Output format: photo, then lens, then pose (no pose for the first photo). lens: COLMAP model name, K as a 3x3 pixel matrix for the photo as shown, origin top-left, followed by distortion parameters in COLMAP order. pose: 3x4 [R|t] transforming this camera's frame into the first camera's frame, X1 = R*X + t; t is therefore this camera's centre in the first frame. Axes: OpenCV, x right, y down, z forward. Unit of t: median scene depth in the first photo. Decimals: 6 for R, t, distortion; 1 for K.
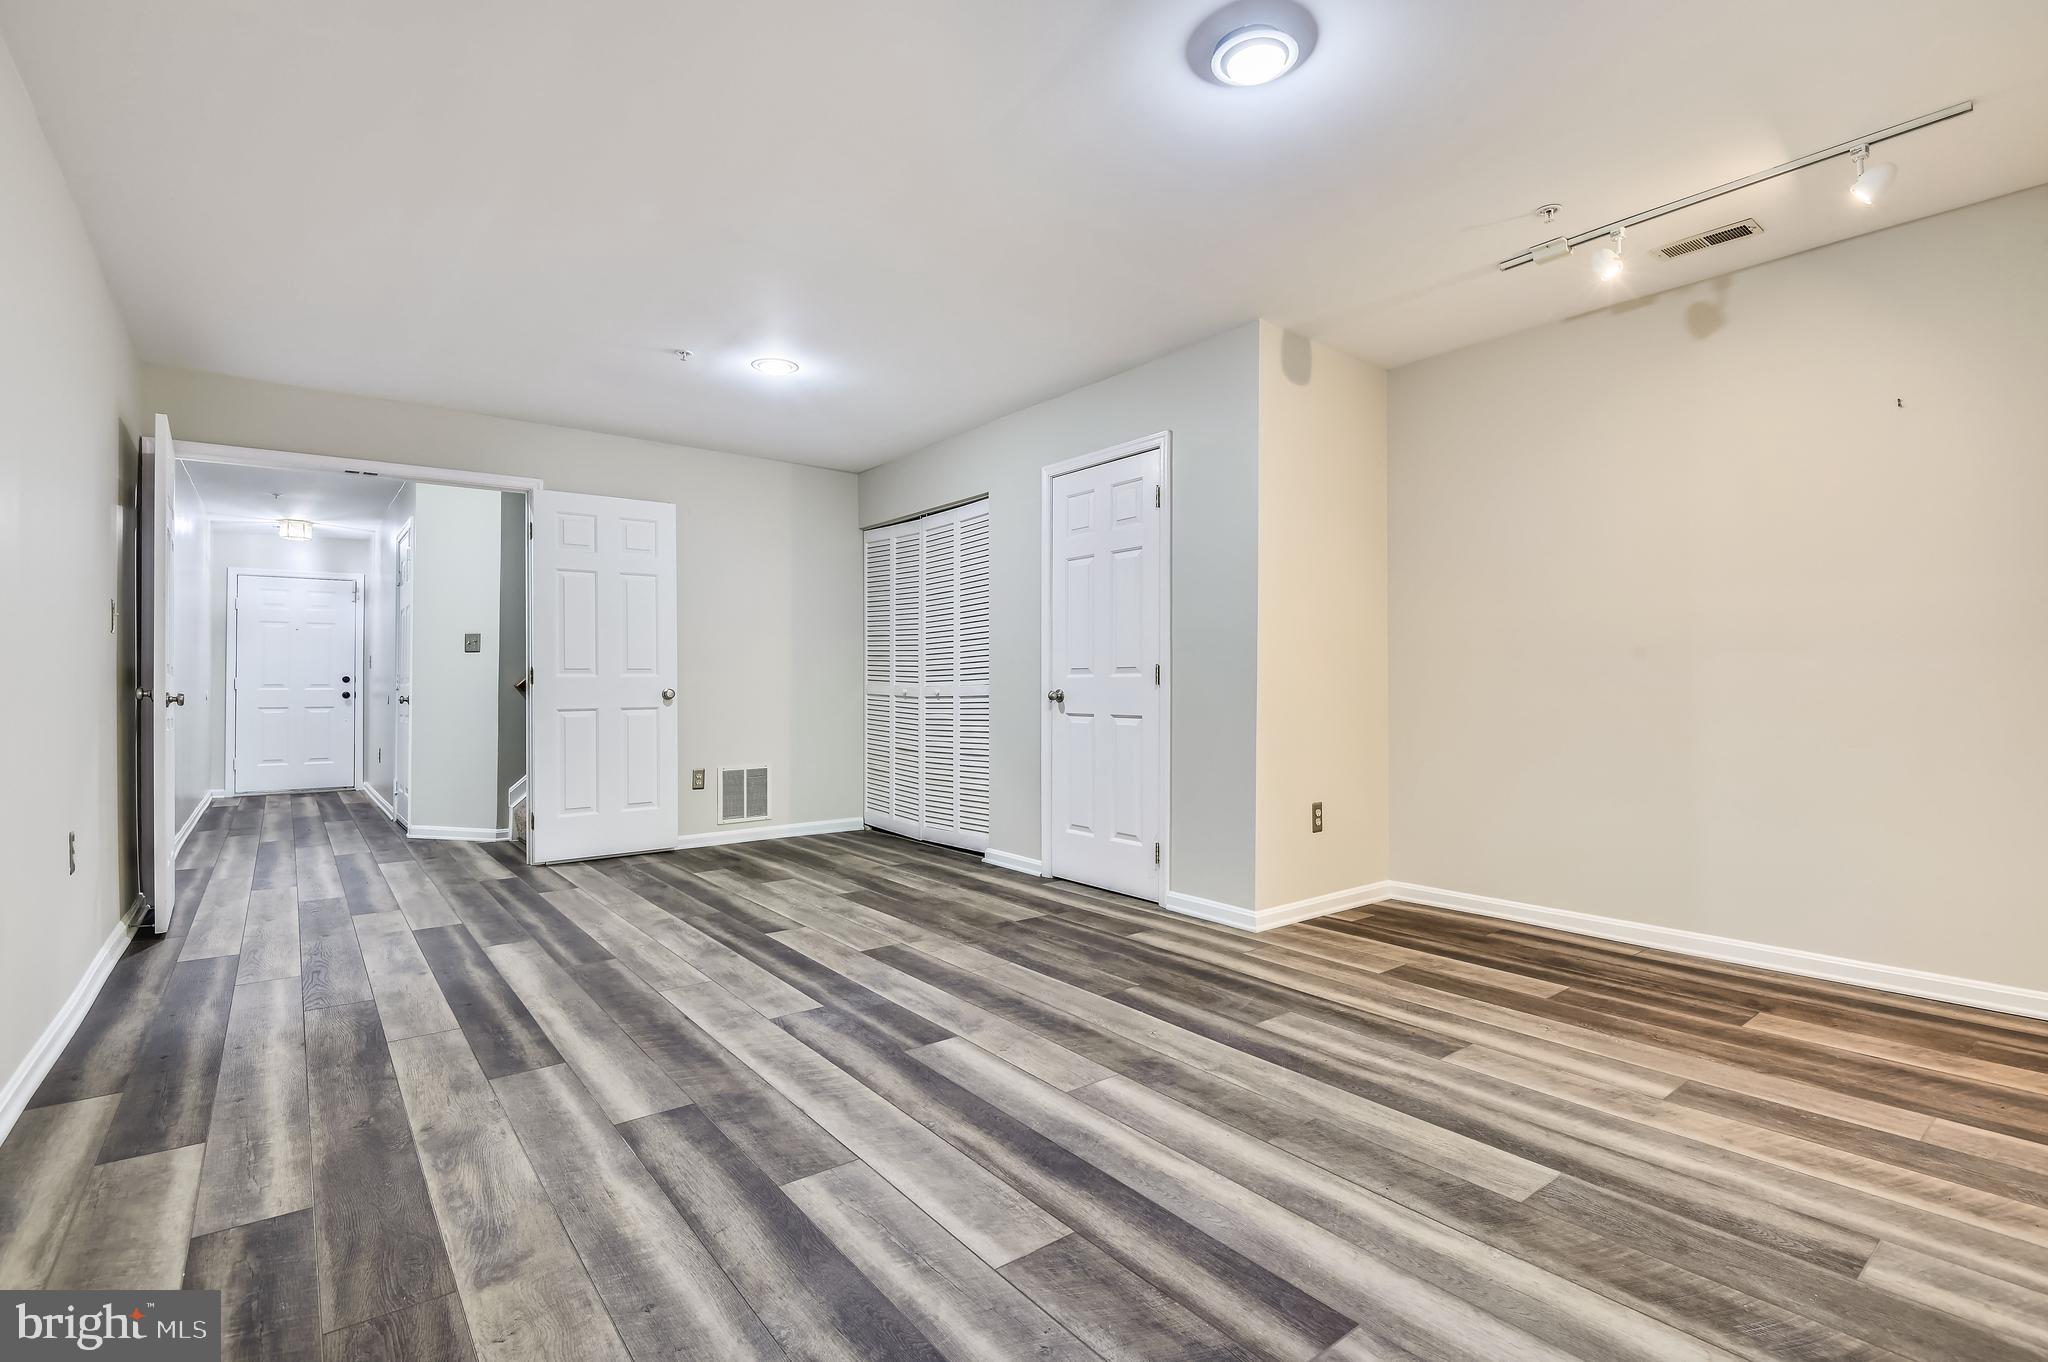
lens RADIAL K [[871.9, 0, 976.7], [0, 871.9, 646.3], [0, 0, 1]] dist [0.000963, -0.012149]
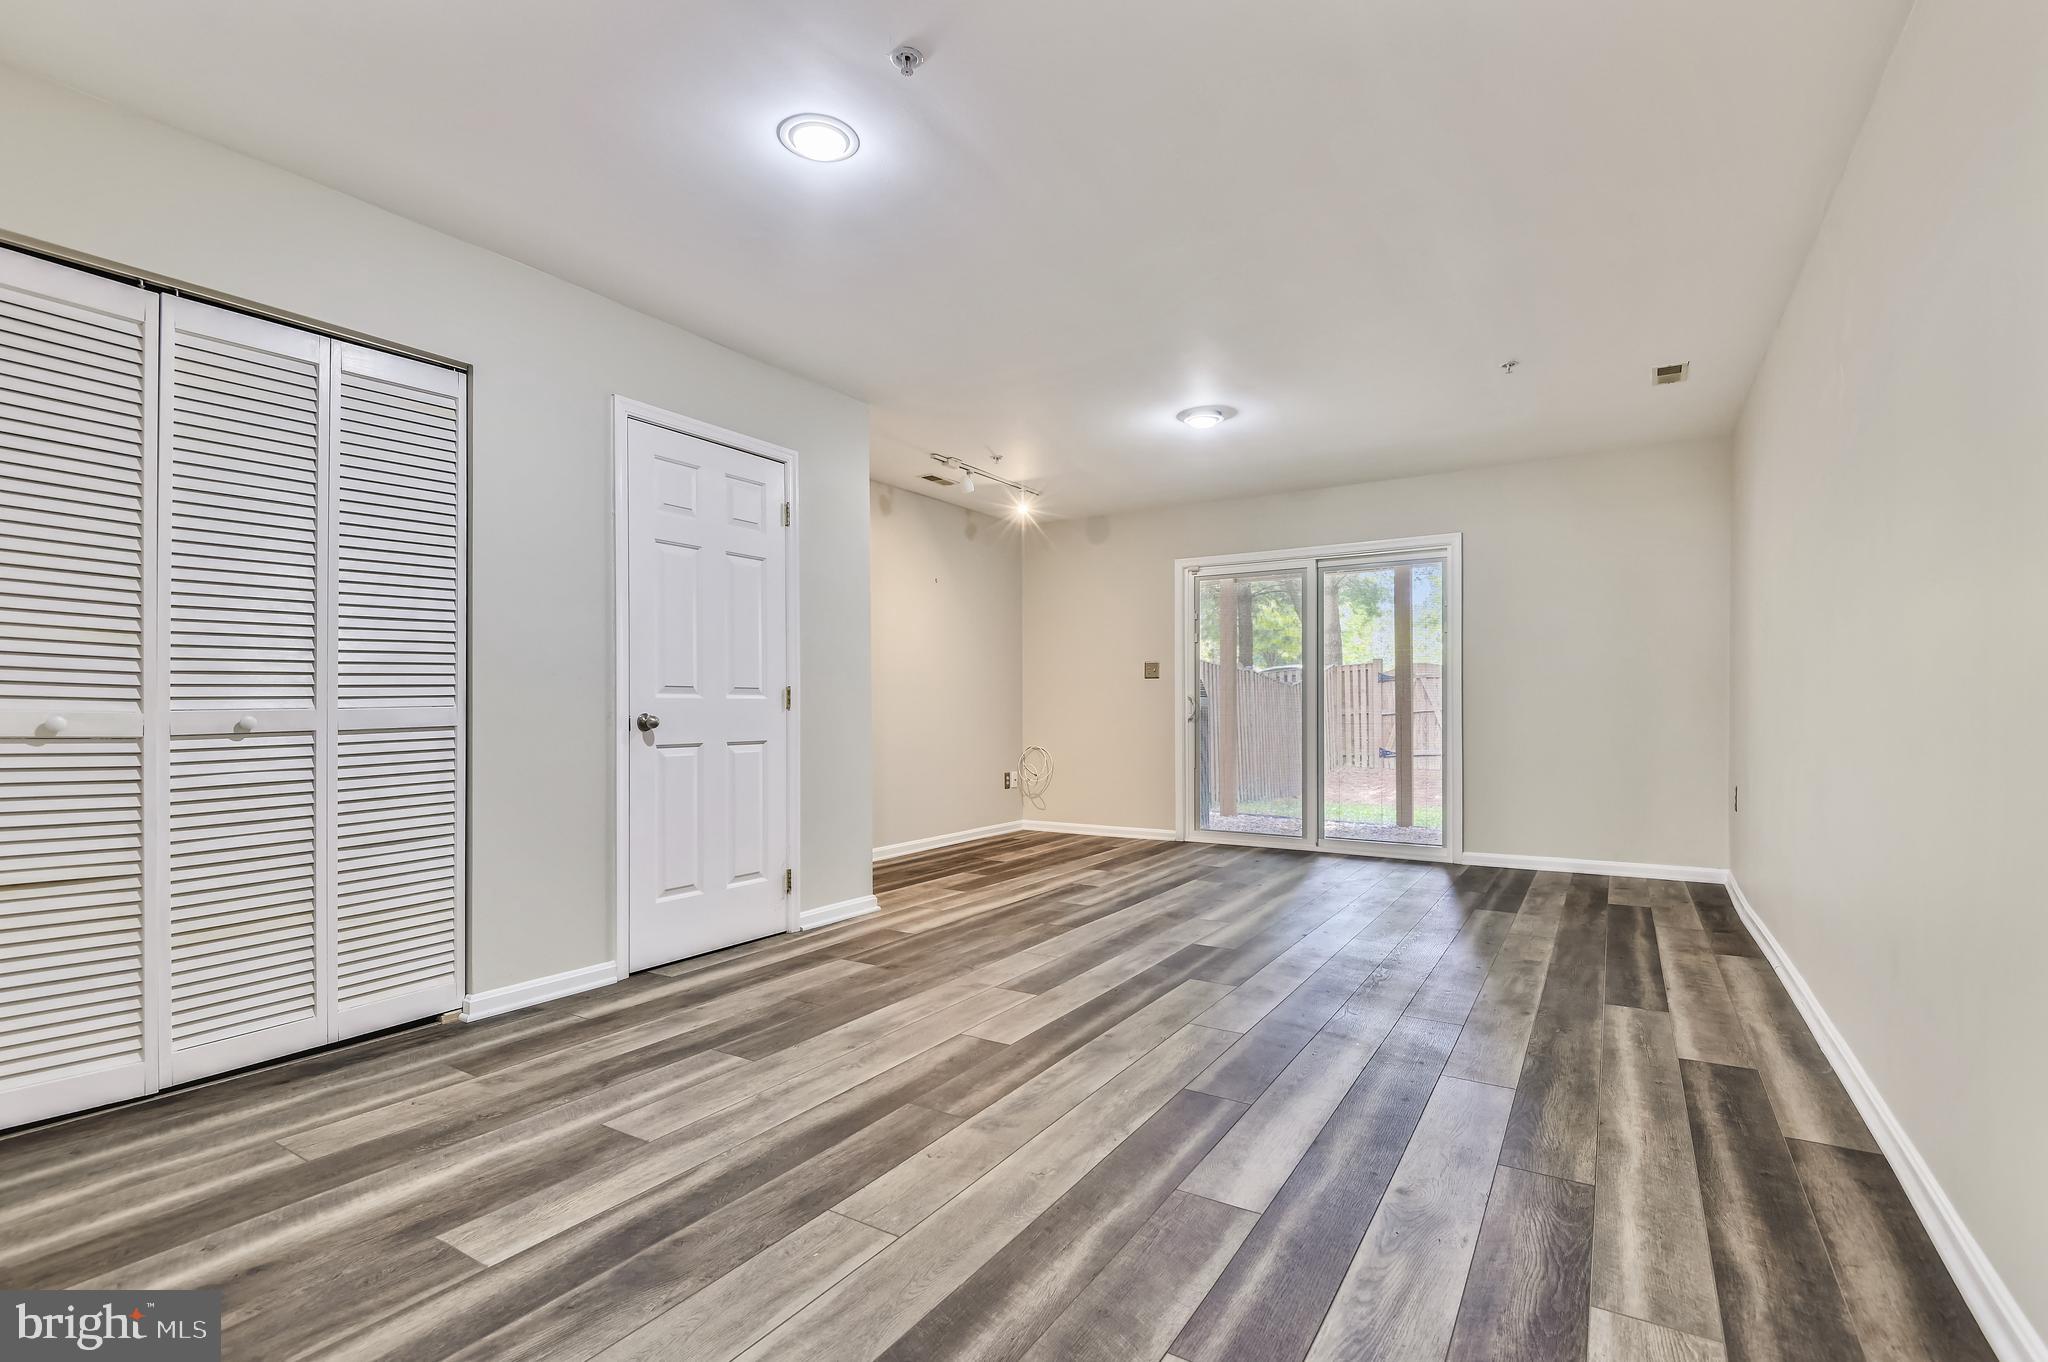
lens RADIAL K [[934.0, 0, 1032.6], [0, 934.0, 677.6], [0, 0, 1]] dist [0.025122, -0.027831]
pose [[-0.341492, 0.035543, 0.939212, -1.120723], [-0.038605, 0.997911, -0.051801, 0.069873], [-0.939091, -0.053948, -0.339407, 1.419522]]
